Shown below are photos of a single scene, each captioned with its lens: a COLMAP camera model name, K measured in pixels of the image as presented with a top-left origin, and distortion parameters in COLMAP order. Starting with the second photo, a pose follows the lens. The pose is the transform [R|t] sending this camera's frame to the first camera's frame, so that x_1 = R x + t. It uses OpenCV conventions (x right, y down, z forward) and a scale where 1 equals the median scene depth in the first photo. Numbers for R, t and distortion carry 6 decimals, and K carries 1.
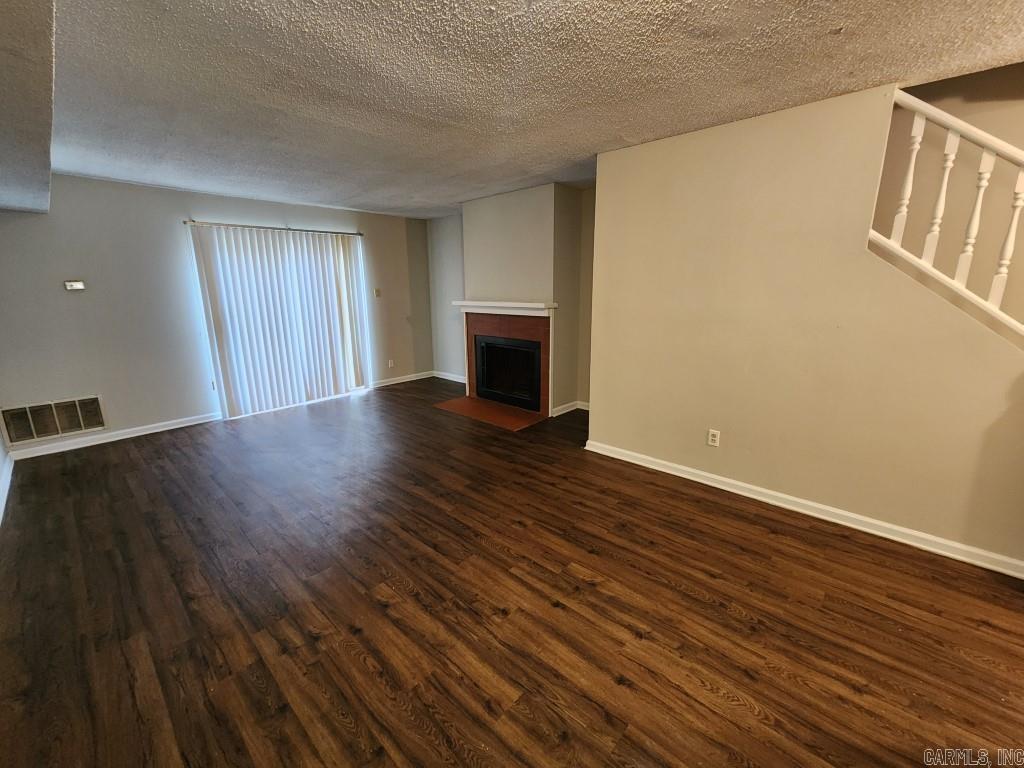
lens RADIAL K [[431.9, 0, 512.0], [0, 431.9, 384.0], [0, 0, 1]] dist [-0.000372, 0.000025]
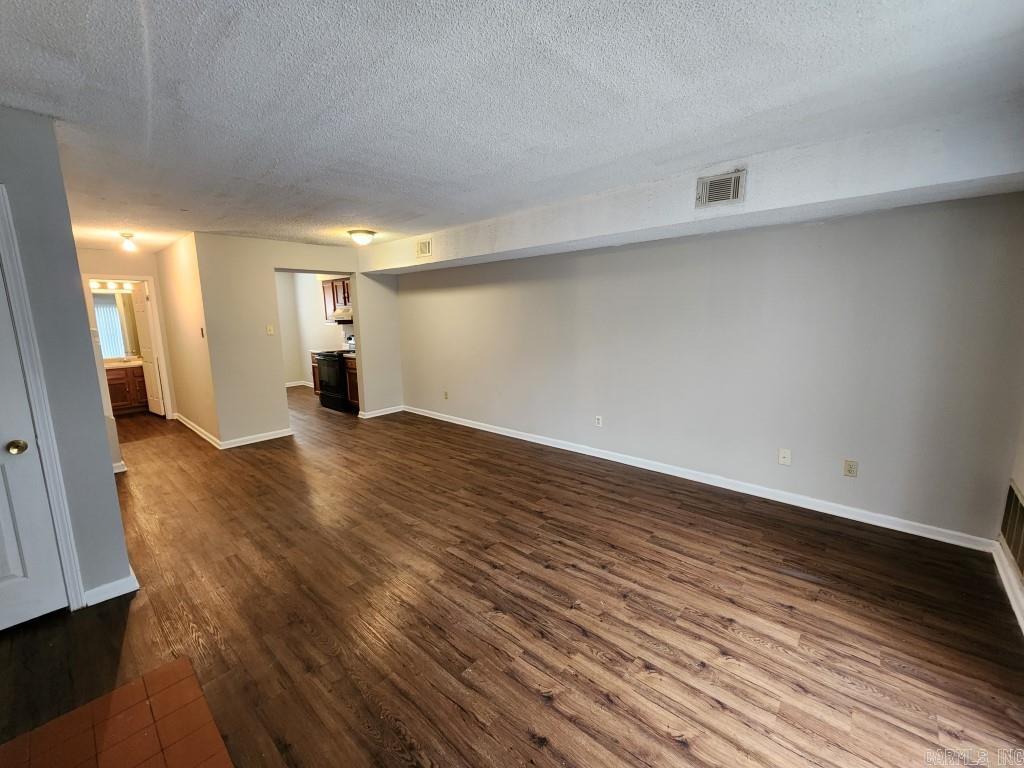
lens RADIAL K [[419.2, 0, 505.5], [0, 419.2, 379.0], [0, 0, 1]] dist [-0.000977, -0.000065]
pose [[-0.999504, 0.030520, -0.007749, -0.399021], [0.025405, 0.927013, 0.374169, -0.377724], [0.018603, 0.373786, -0.927328, 1.605793]]
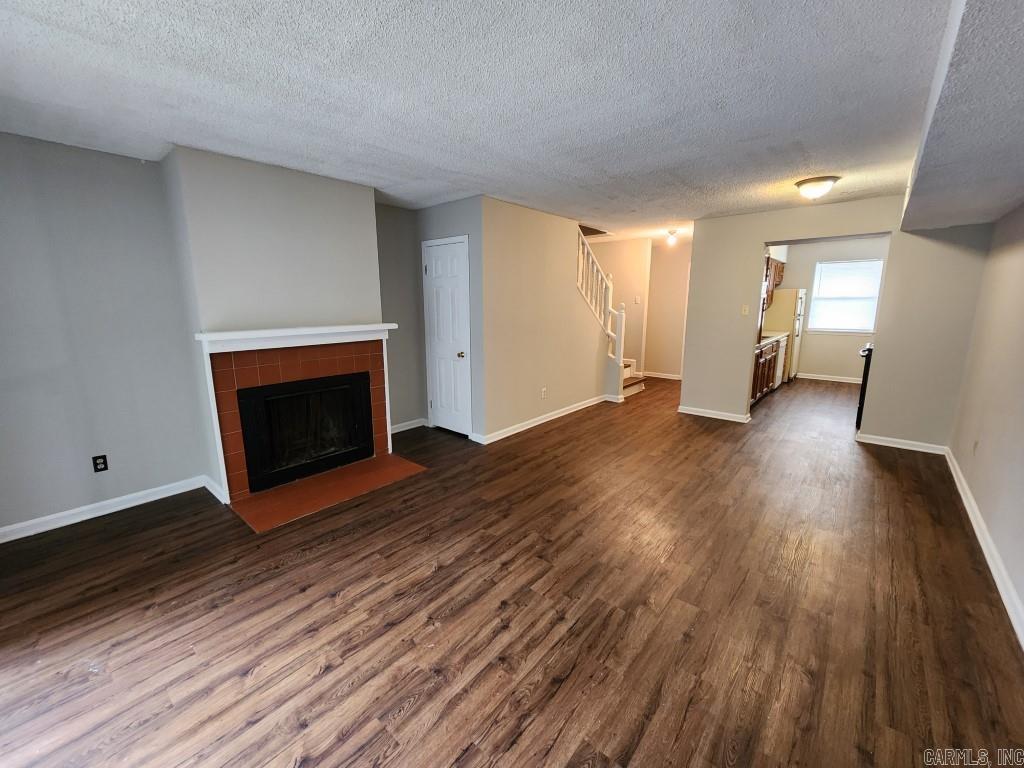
lens RADIAL K [[419.2, 0, 505.5], [0, 419.2, 379.0], [0, 0, 1]] dist [-0.000977, -0.000065]
pose [[-0.038198, -0.173063, 0.984170, -0.989469], [0.231156, 0.956645, 0.177194, -0.221800], [-0.972167, 0.234265, 0.003463, 0.992466]]
